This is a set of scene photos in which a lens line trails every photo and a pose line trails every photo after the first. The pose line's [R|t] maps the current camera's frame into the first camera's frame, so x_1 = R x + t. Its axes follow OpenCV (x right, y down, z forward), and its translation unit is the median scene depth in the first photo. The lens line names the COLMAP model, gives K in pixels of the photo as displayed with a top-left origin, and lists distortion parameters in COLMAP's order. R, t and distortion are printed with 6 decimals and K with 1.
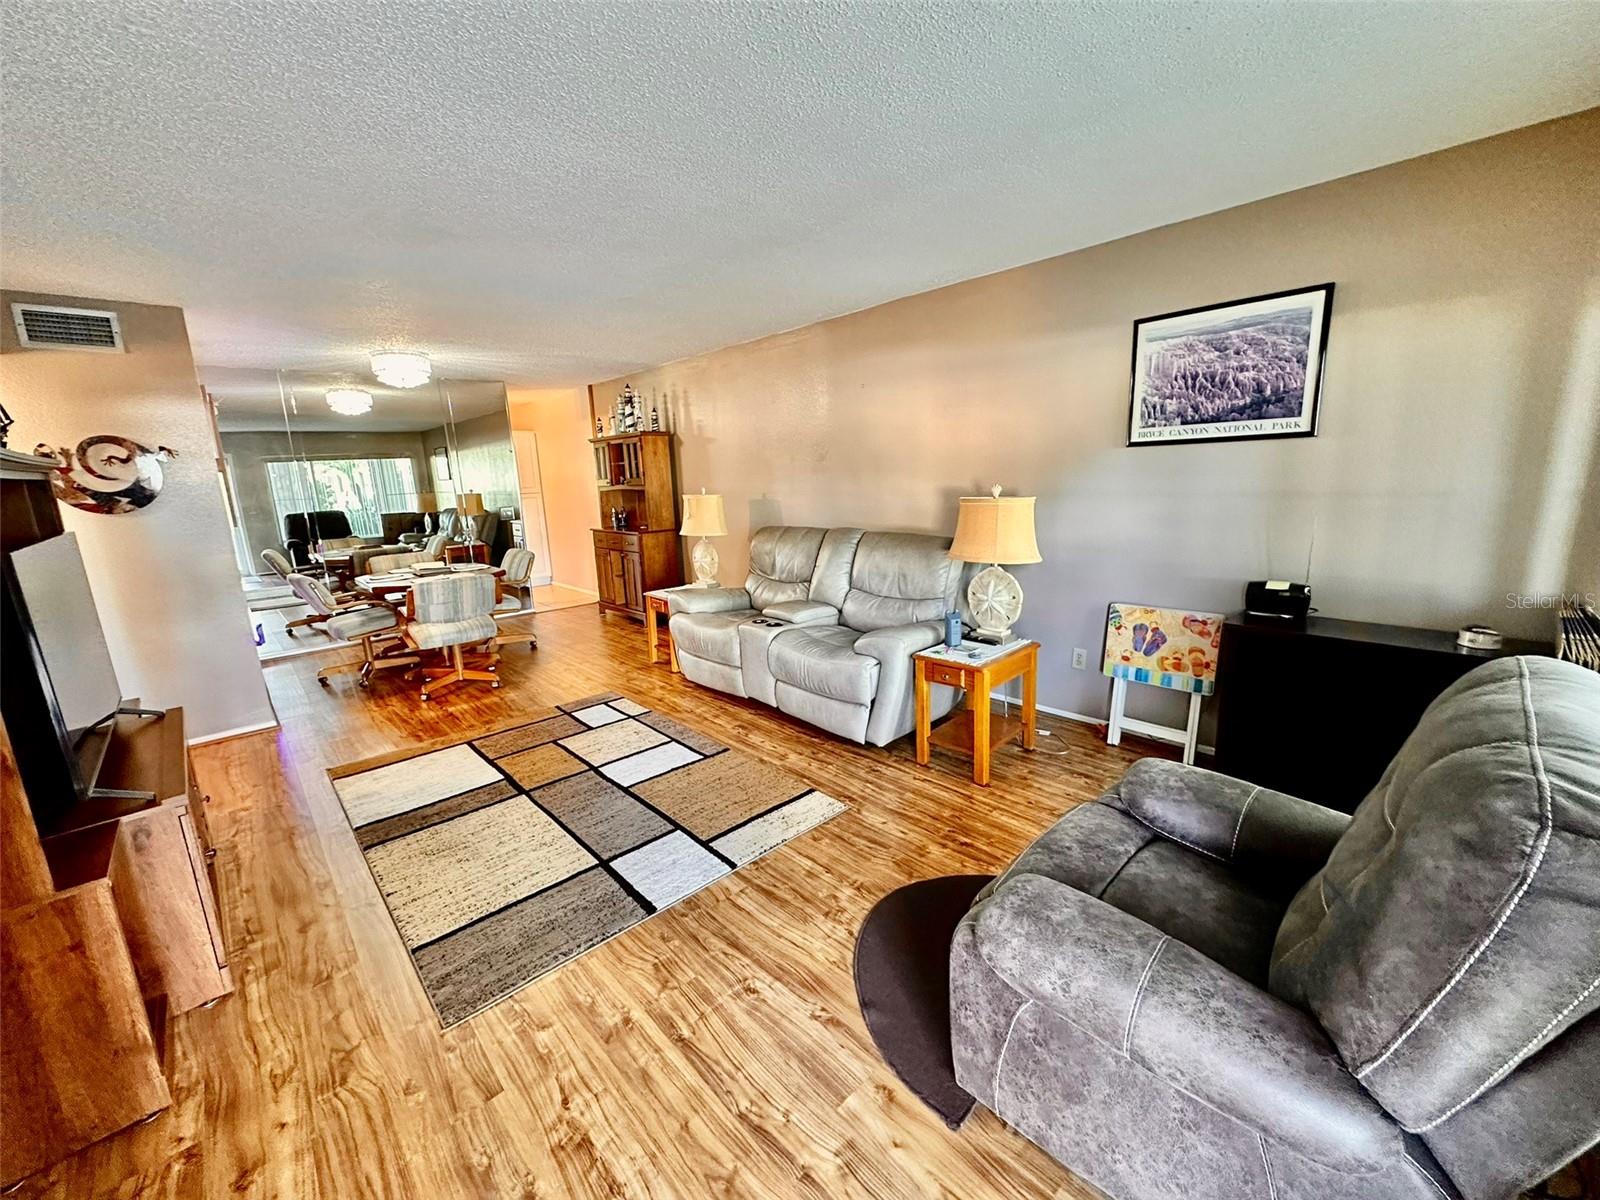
lens RADIAL K [[636.6, 0, 800.7], [0, 636.6, 604.2], [0, 0, 1]] dist [-0.000643, -0.000163]
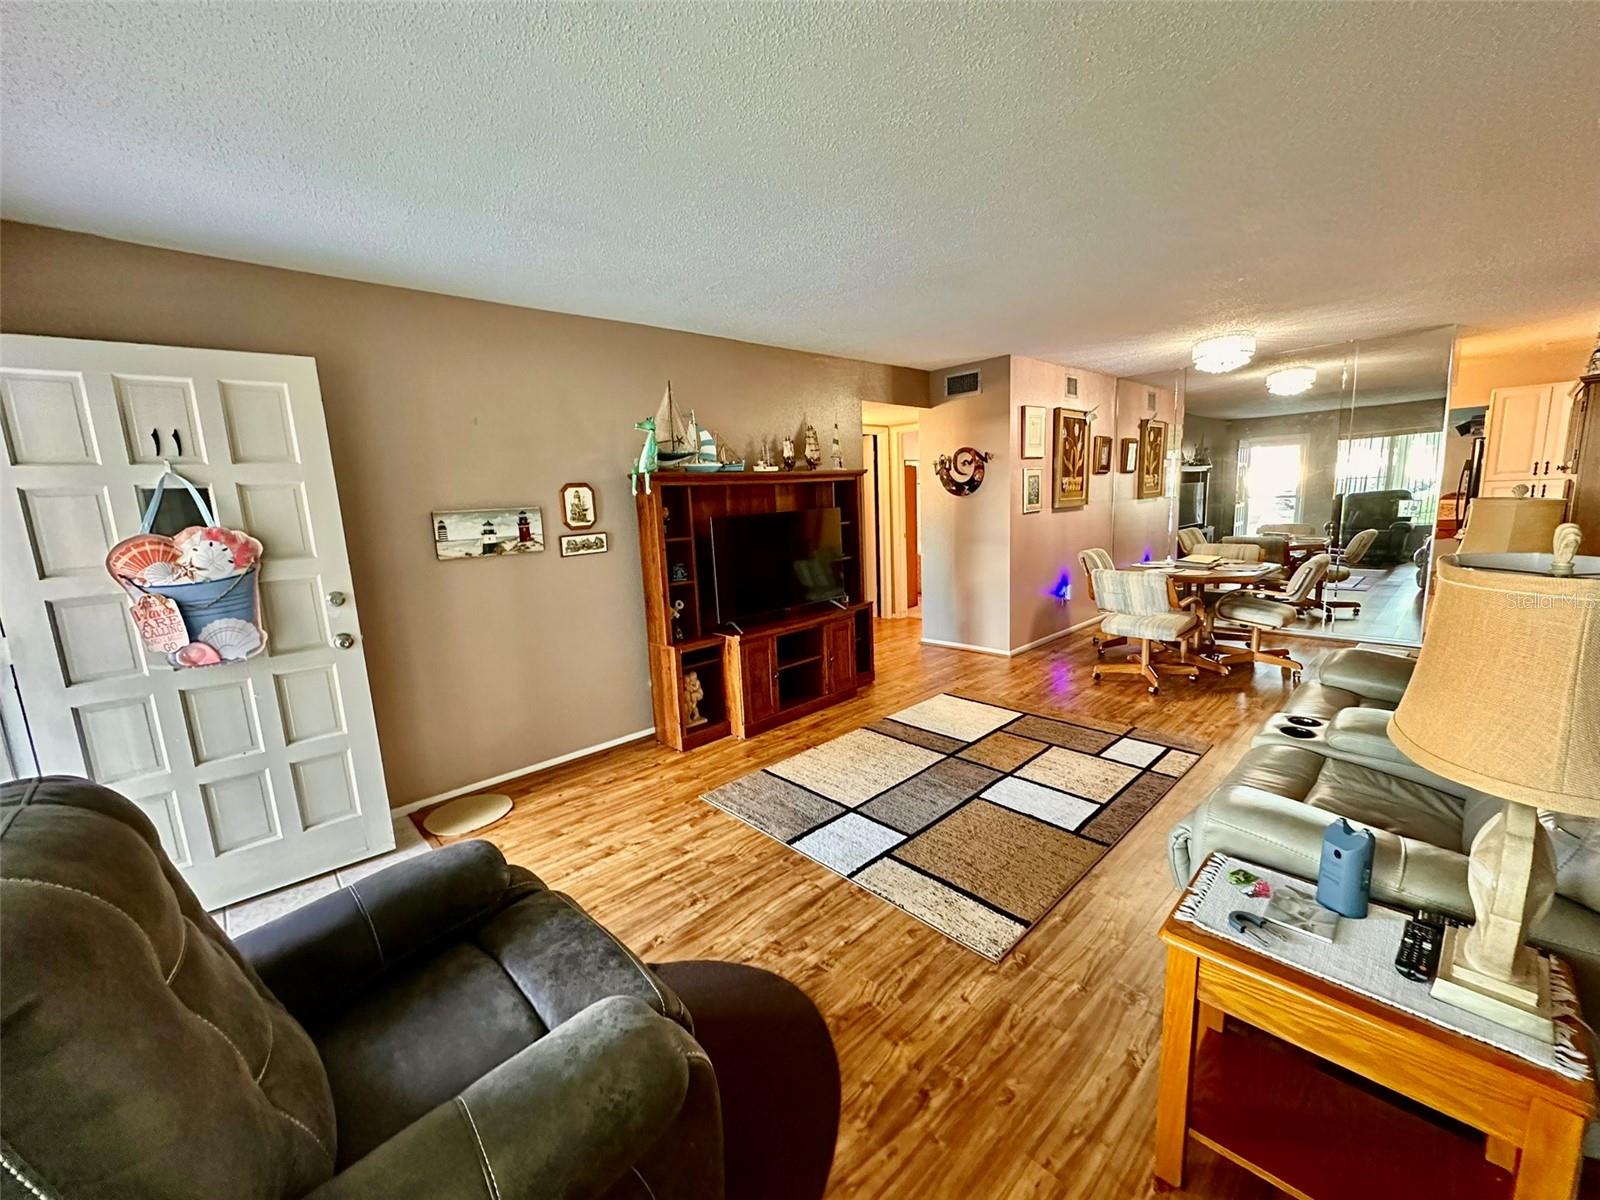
lens RADIAL K [[636.6, 0, 799.8], [0, 636.6, 600.4], [0, 0, 1]] dist [-0.000643, -0.000163]
pose [[0.003986, 0.203064, -0.979157, 0.585045], [-0.163793, 0.966074, 0.199684, -0.147027], [0.986487, 0.159584, 0.037112, 0.598014]]
